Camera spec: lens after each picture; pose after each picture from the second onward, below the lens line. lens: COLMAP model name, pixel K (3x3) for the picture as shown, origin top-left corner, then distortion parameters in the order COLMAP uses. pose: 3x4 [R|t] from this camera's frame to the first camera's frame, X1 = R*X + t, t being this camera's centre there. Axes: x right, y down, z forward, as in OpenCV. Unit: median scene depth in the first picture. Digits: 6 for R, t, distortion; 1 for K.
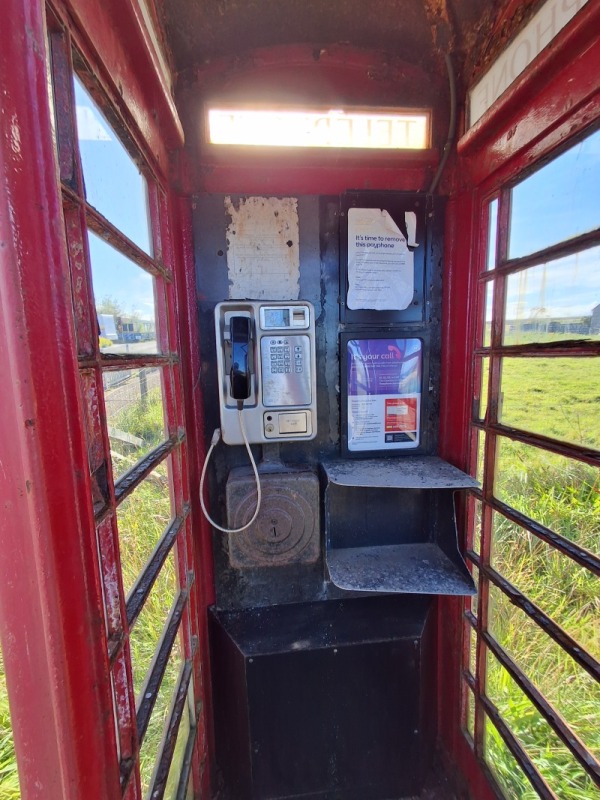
lens RADIAL K [[364.6, 0, 299.2], [0, 364.6, 400.2], [0, 0, 1]] dist [0.006079, 0.000602]
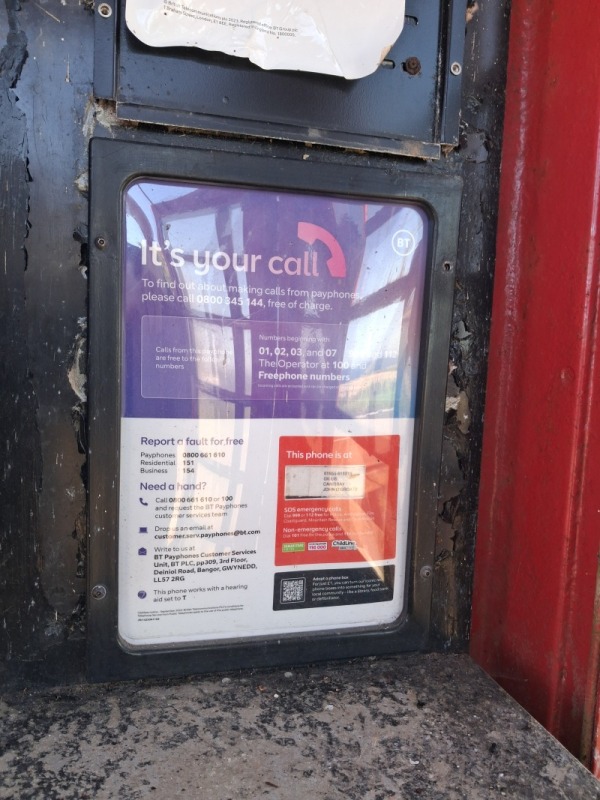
lens RADIAL K [[644.3, 0, 301.1], [0, 644.3, 401.6], [0, 0, 1]] dist [0.012465, -0.023191]
pose [[0.981644, 0.044944, 0.185349, 0.173203], [-0.038006, 0.998443, -0.040822, -0.010223], [-0.186895, 0.033028, 0.981824, 0.584714]]
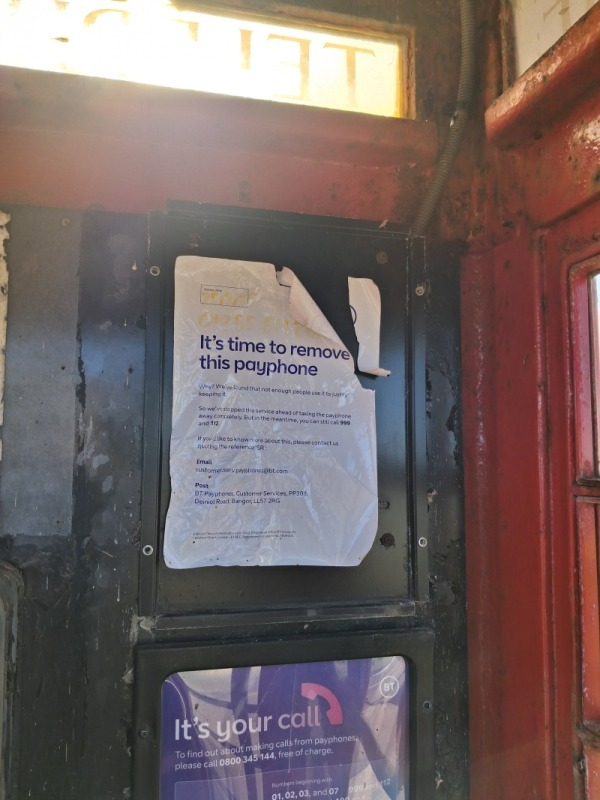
lens RADIAL K [[644.3, 0, 301.1], [0, 644.3, 399.0], [0, 0, 1]] dist [0.012465, -0.023191]
pose [[0.987023, 0.037802, 0.156068, 0.153586], [-0.004153, 0.977581, -0.210520, -0.272041], [-0.160527, 0.207140, 0.965051, 0.441742]]
